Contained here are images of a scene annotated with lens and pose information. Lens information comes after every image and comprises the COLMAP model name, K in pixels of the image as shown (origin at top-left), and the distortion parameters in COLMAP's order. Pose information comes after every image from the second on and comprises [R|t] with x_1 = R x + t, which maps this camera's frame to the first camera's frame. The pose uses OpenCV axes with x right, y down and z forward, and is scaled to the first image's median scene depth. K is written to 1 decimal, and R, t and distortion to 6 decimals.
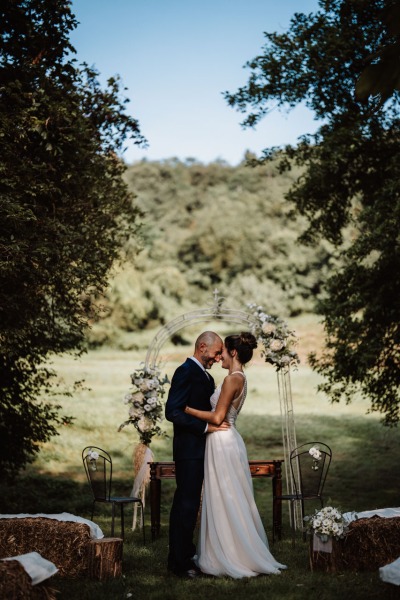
lens RADIAL K [[839.6, 0, 198.8], [0, 839.6, 299.8], [0, 0, 1]] dist [-0.022975, 0.000000]
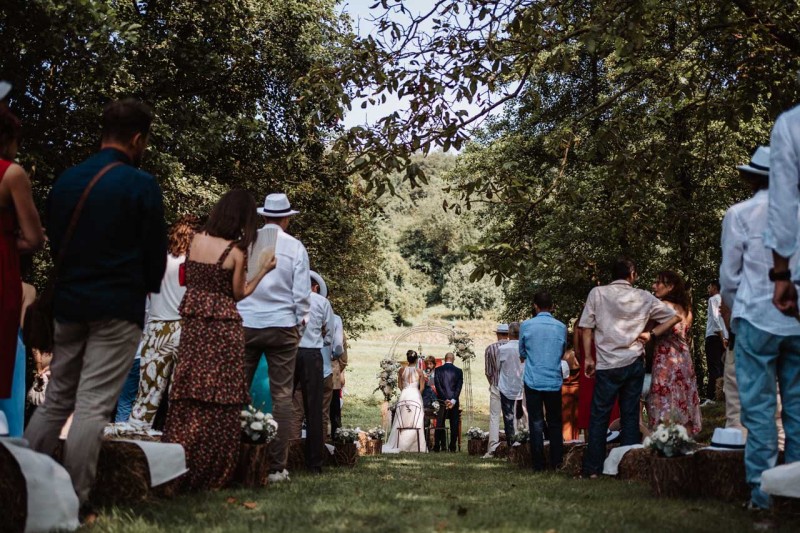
lens RADIAL K [[829.8, 0, 402.7], [0, 829.8, 263.8], [0, 0, 1]] dist [0.031450, 0.000000]
pose [[0.999664, 0.013888, -0.021895, 0.001820], [-0.014242, 0.999768, -0.016132, -0.060585], [0.021666, 0.016438, 0.999630, -0.506539]]
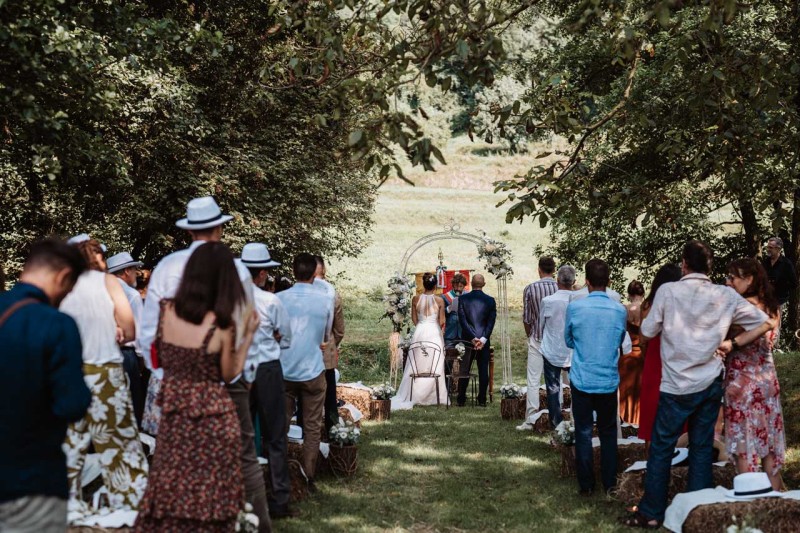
lens RADIAL K [[1119.5, 0, 396.4], [0, 1119.5, 269.5], [0, 0, 1]] dist [-0.022975, 0.000000]
pose [[0.999062, 0.016058, -0.040227, 0.003673], [-0.009604, 0.987746, 0.155773, -0.139913], [0.042235, -0.155241, 0.986973, -0.518834]]
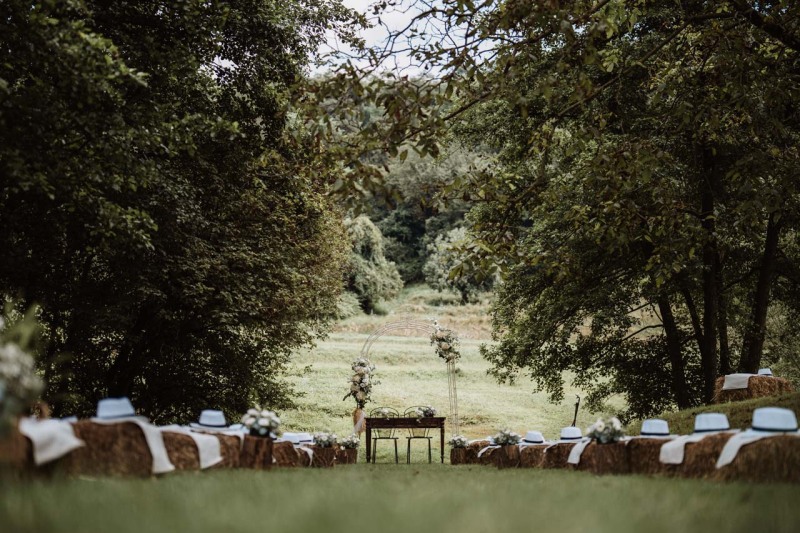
lens RADIAL K [[1119.5, 0, 402.1], [0, 1119.5, 261.1], [0, 0, 1]] dist [-0.022975, 0.000000]
pose [[0.999939, 0.009728, 0.005242, -0.000181], [-0.009792, 0.999876, 0.012349, -0.084793], [-0.005121, -0.012400, 0.999910, -0.711236]]
